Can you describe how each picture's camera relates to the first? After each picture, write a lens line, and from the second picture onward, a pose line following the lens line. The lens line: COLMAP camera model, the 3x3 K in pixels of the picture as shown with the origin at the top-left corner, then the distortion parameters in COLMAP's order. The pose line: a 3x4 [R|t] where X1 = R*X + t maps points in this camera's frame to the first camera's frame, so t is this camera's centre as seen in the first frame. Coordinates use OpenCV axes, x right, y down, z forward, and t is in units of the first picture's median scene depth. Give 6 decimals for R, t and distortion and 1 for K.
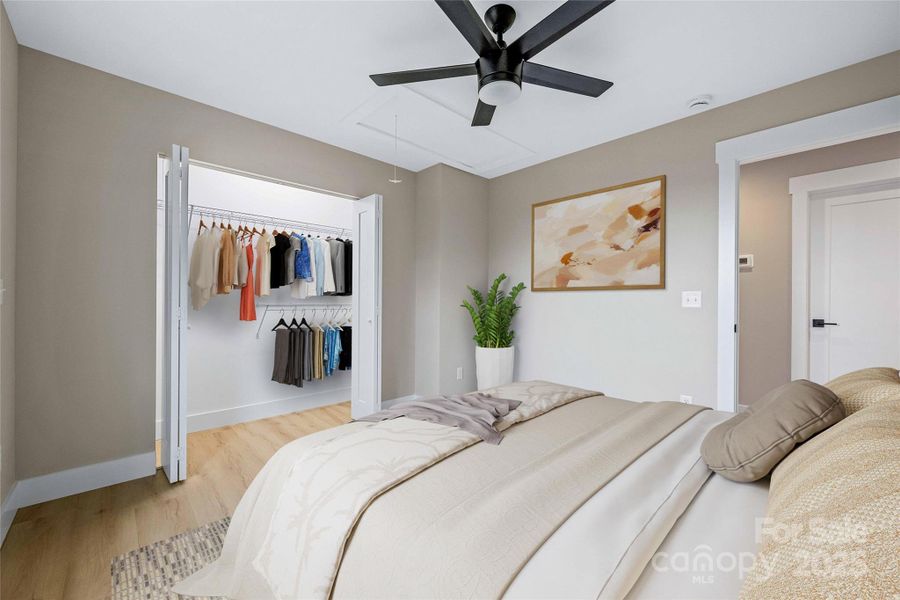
lens RADIAL K [[356.7, 0, 450.4], [0, 356.7, 304.1], [0, 0, 1]] dist [-0.001141, -0.000104]
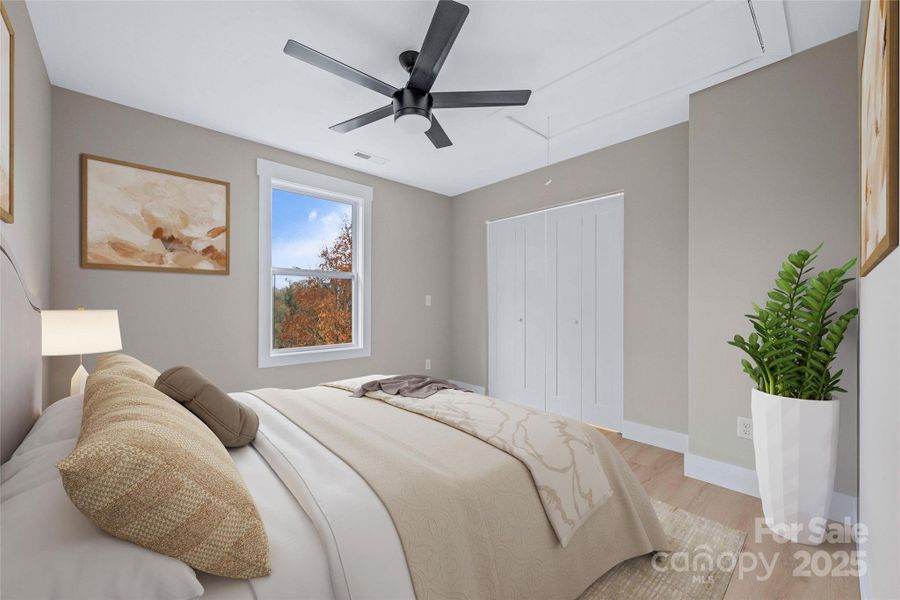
lens RADIAL K [[356.7, 0, 450.2], [0, 356.7, 299.5], [0, 0, 1]] dist [-0.001141, -0.000104]
pose [[-0.004359, -0.005469, -0.999976, 0.695406], [0.002402, 0.999982, -0.005479, -0.010071], [0.999988, -0.002426, -0.004346, 0.592747]]
